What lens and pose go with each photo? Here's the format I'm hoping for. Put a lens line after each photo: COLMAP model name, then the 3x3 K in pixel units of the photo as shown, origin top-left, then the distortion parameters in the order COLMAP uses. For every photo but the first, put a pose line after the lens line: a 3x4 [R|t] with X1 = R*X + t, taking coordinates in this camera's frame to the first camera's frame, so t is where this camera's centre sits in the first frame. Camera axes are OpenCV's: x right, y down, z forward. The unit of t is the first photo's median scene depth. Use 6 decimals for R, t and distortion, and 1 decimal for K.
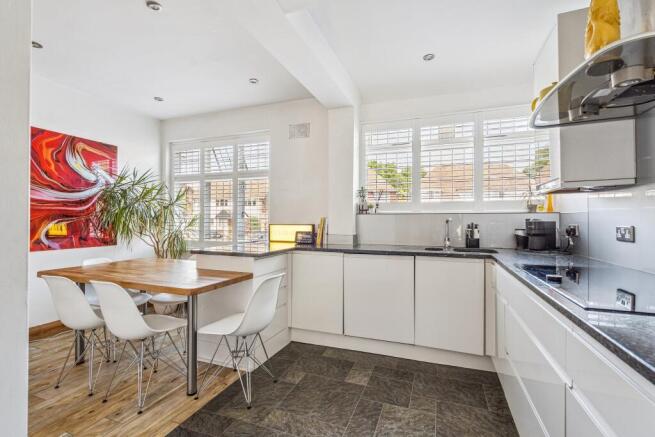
lens RADIAL K [[301.0, 0, 327.8], [0, 301.0, 216.2], [0, 0, 1]] dist [0.002143, 0.000276]
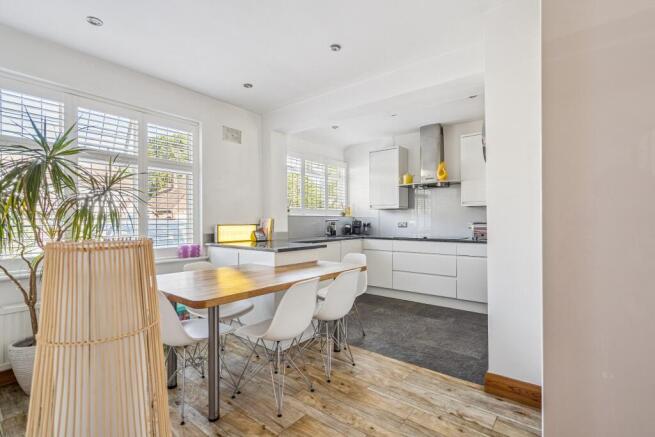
lens RADIAL K [[301.0, 0, 327.8], [0, 301.0, 216.2], [0, 0, 1]] dist [0.002143, 0.000276]
pose [[0.311080, 0.010611, 0.950324, -1.010313], [-0.012410, 0.999898, -0.007103, 0.001806], [-0.950303, -0.009584, 0.311180, 0.366559]]
